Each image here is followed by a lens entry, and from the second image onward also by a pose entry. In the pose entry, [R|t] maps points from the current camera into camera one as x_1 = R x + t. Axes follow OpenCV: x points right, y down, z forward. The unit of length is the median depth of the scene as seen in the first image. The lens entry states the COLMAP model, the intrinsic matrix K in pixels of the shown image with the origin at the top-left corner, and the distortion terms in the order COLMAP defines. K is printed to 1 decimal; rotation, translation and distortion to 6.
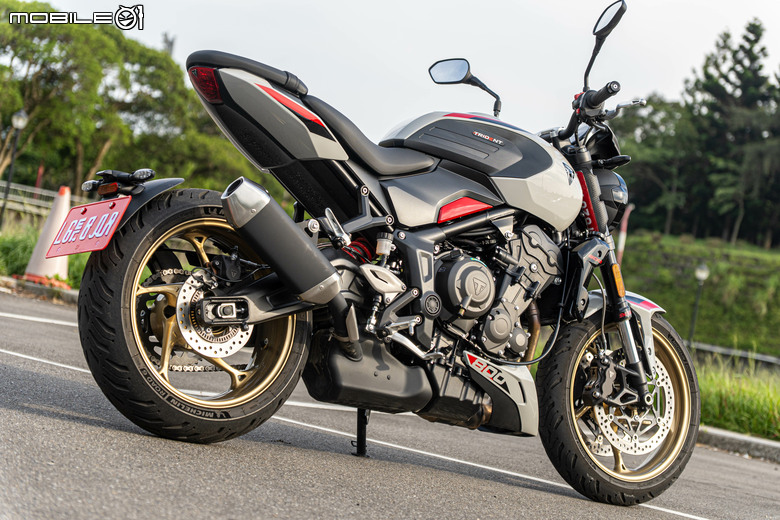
lens RADIAL K [[1869.5, 0, 390.7], [0, 1869.5, 260.1], [0, 0, 1]] dist [-0.003062, 0.000000]
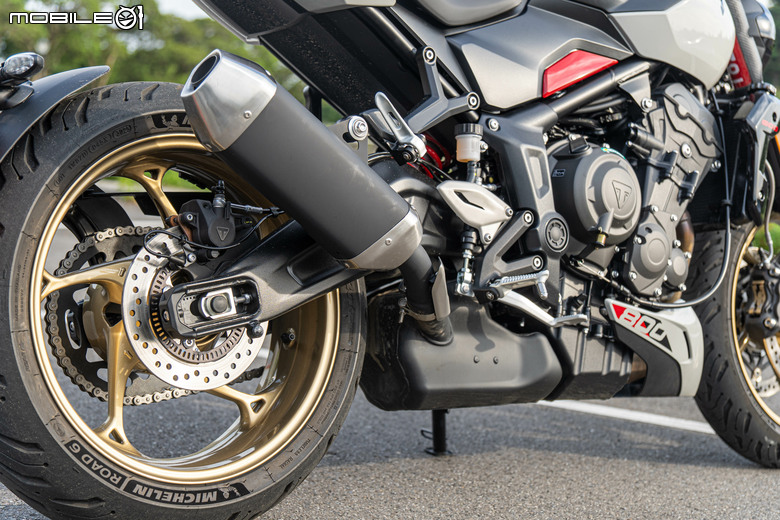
lens RADIAL K [[1291.0, 0, 388.1], [0, 1291.0, 258.6], [0, 0, 1]] dist [0.017358, 0.000000]
pose [[0.992938, -0.111255, 0.041196, -0.050226], [0.105999, 0.987910, 0.113128, -0.021542], [-0.053284, -0.107962, 0.992726, 0.597013]]
